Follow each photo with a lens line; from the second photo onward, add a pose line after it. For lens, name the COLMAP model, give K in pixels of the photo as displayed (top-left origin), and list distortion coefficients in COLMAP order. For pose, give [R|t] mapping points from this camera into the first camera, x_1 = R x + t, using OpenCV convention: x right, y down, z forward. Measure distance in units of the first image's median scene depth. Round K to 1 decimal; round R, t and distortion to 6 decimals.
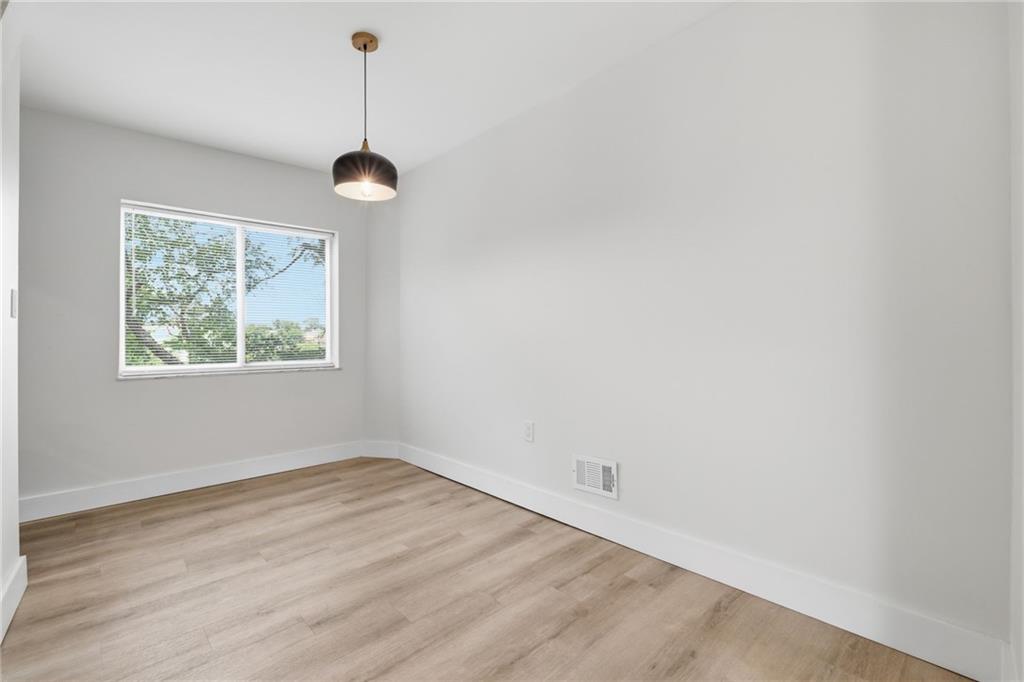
lens RADIAL K [[460.2, 0, 508.5], [0, 460.2, 337.1], [0, 0, 1]] dist [-0.004818, -0.000543]
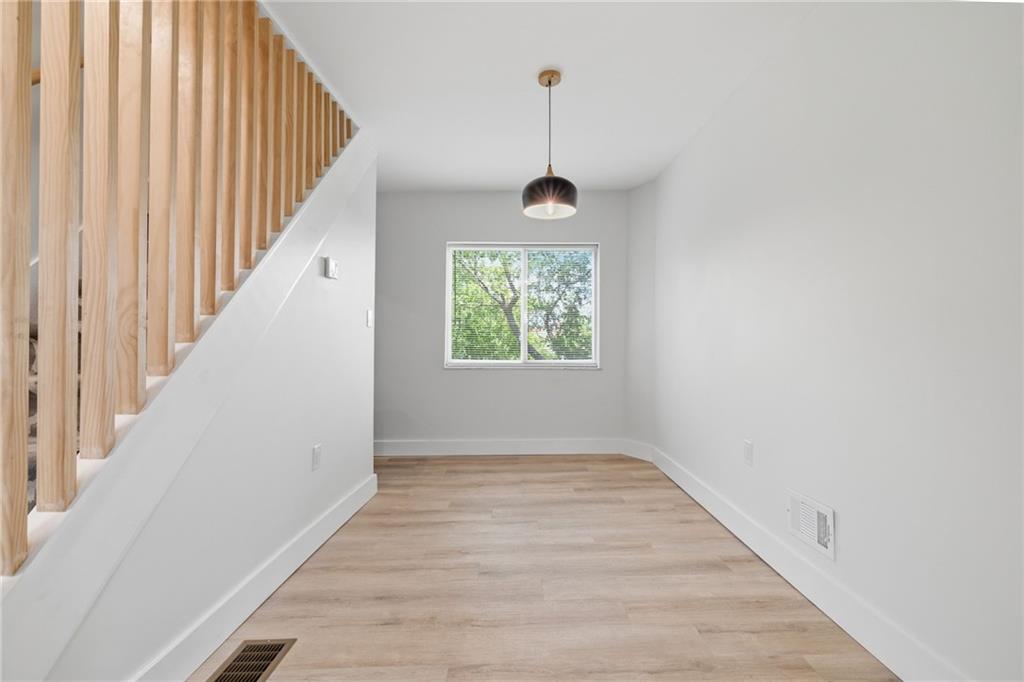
lens RADIAL K [[460.2, 0, 513.4], [0, 460.2, 340.2], [0, 0, 1]] dist [-0.004818, -0.000543]
pose [[0.744556, 0.007162, -0.667522, 0.342110], [-0.003647, 0.999971, 0.006661, -0.008670], [0.667550, -0.002525, 0.744560, 0.095948]]
